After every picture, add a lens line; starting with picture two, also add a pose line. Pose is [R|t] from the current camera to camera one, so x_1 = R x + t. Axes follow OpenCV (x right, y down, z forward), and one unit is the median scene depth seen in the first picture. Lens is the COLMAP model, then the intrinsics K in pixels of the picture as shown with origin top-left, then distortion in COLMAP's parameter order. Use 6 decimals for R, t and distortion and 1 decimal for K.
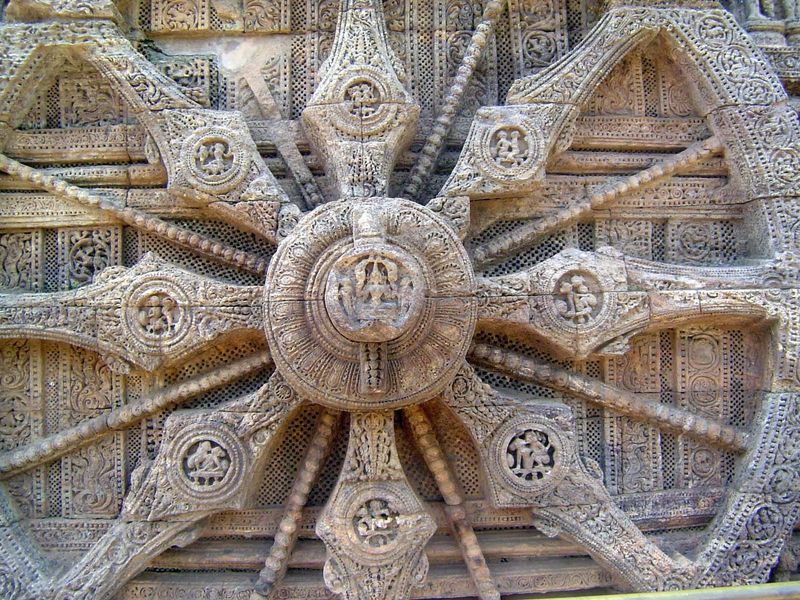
lens RADIAL K [[914.2, 0, 400.0], [0, 914.2, 300.0], [0, 0, 1]] dist [-0.116895, -0.043536]
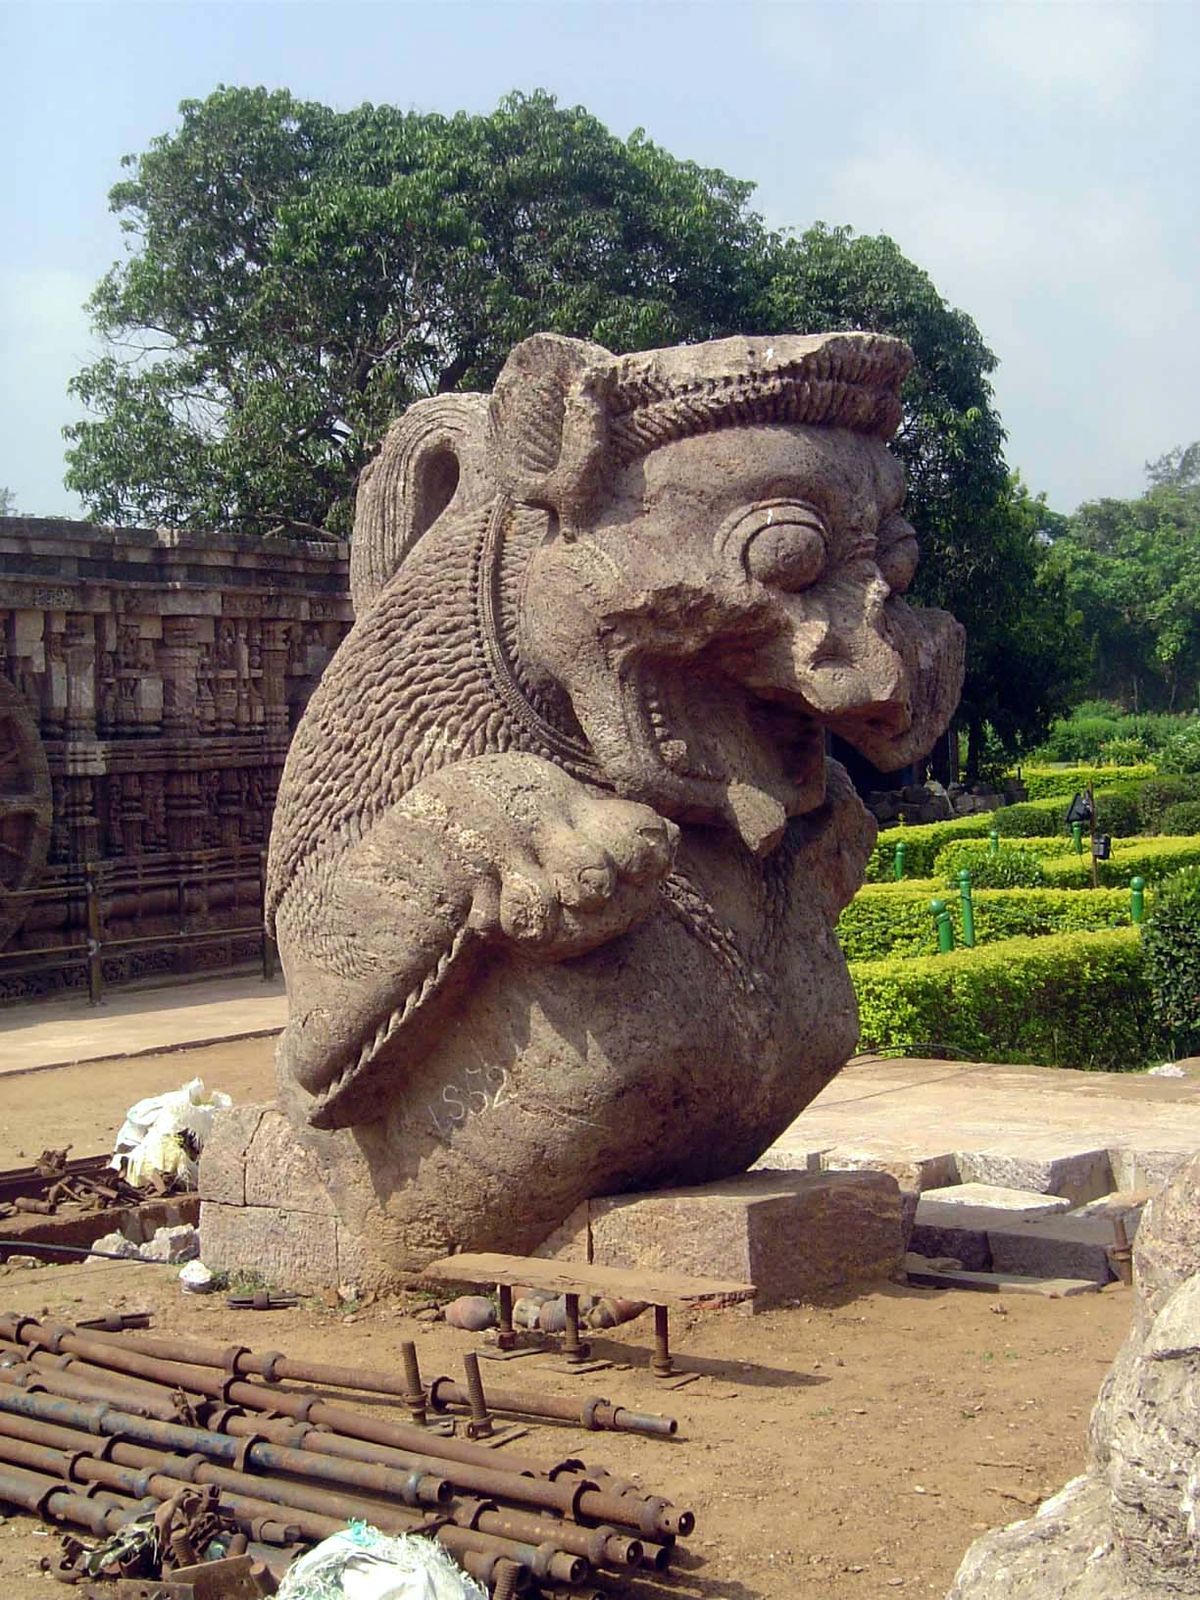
lens RADIAL K [[2704.6, 0, 600.0], [0, 2704.6, 800.0], [0, 0, 1]] dist [-0.017855, -0.013955]
pose [[0.566269, -0.007265, 0.824188, -5.928977], [-0.047185, 0.998035, 0.041216, -0.482708], [-0.822869, -0.062229, 0.564814, -5.620838]]
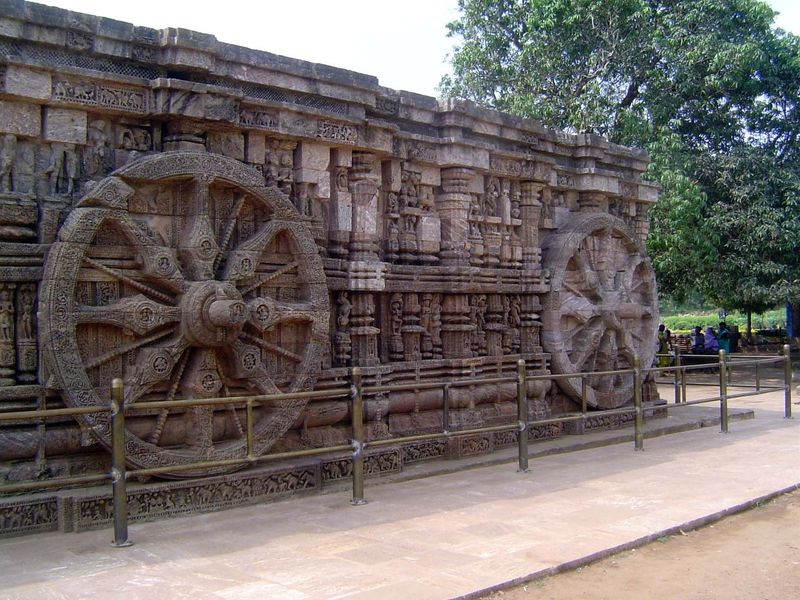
lens RADIAL K [[914.2, 0, 400.0], [0, 914.2, 300.0], [0, 0, 1]] dist [-0.116895, -0.043536]
pose [[0.757489, 0.034269, 0.651948, -1.504014], [-0.053128, 0.998545, 0.009241, -0.101587], [-0.650683, -0.041637, 0.758207, -1.722143]]
